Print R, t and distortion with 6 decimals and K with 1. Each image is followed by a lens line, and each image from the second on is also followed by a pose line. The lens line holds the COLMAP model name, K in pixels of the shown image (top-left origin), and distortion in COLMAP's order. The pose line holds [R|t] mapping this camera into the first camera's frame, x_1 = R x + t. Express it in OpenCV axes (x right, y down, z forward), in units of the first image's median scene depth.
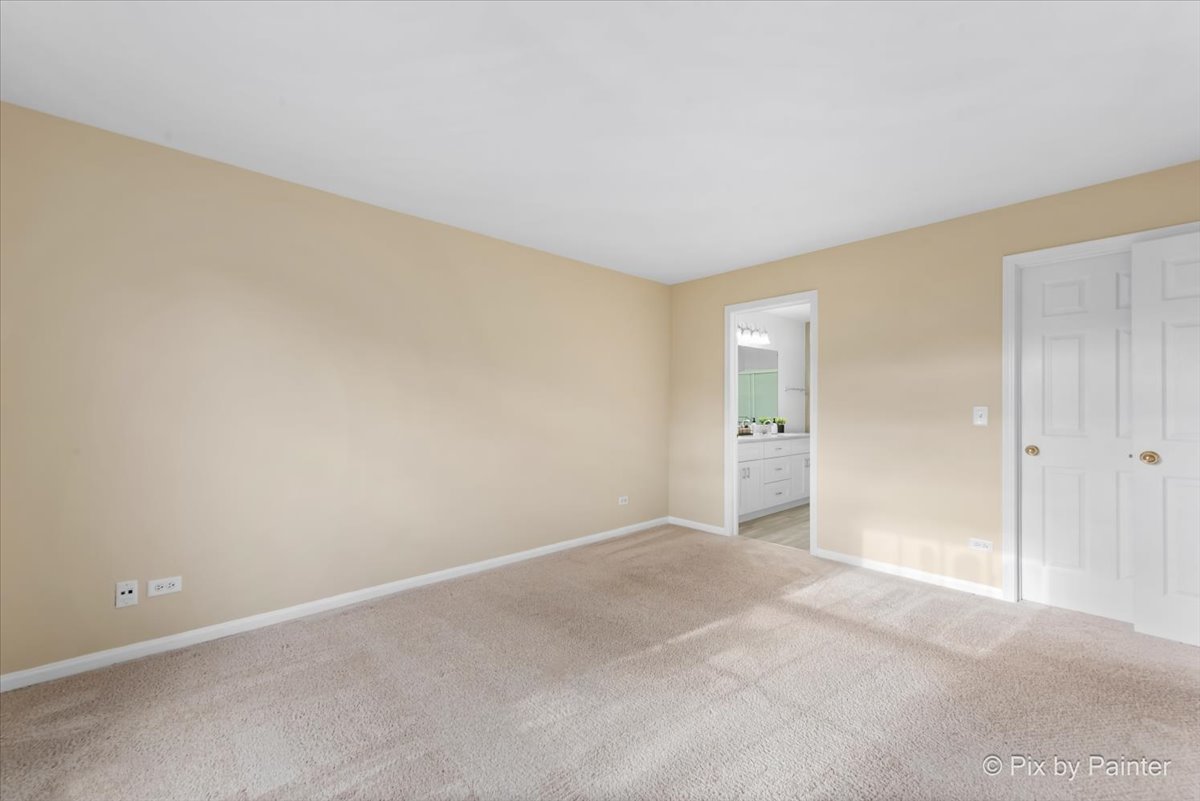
lens RADIAL K [[480.5, 0, 600.0], [0, 480.5, 400.5], [0, 0, 1]] dist [0.000089, 0.000014]
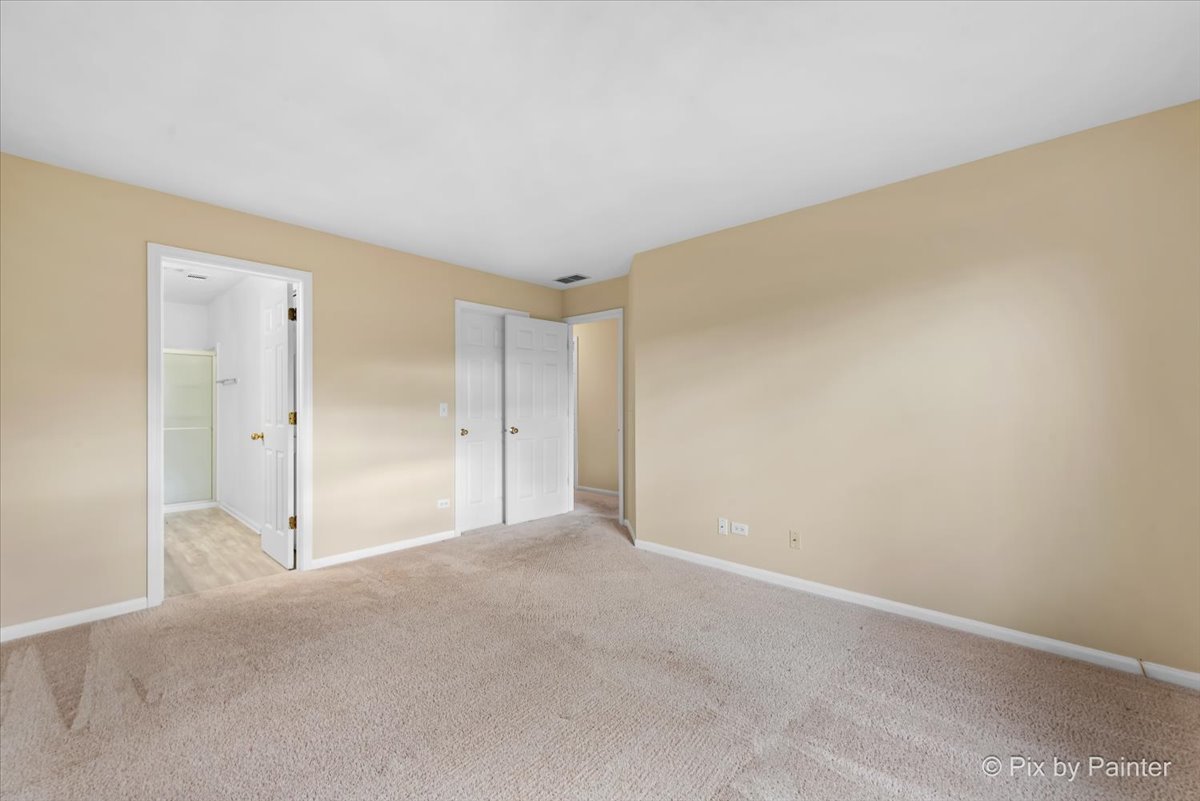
lens RADIAL K [[480.5, 0, 600.0], [0, 480.5, 400.5], [0, 0, 1]] dist [0.000089, 0.000014]
pose [[-0.117023, 0.008185, 0.993095, -0.629851], [-0.008633, 0.999920, -0.009258, 0.014474], [-0.993092, -0.009656, -0.116943, 0.712407]]
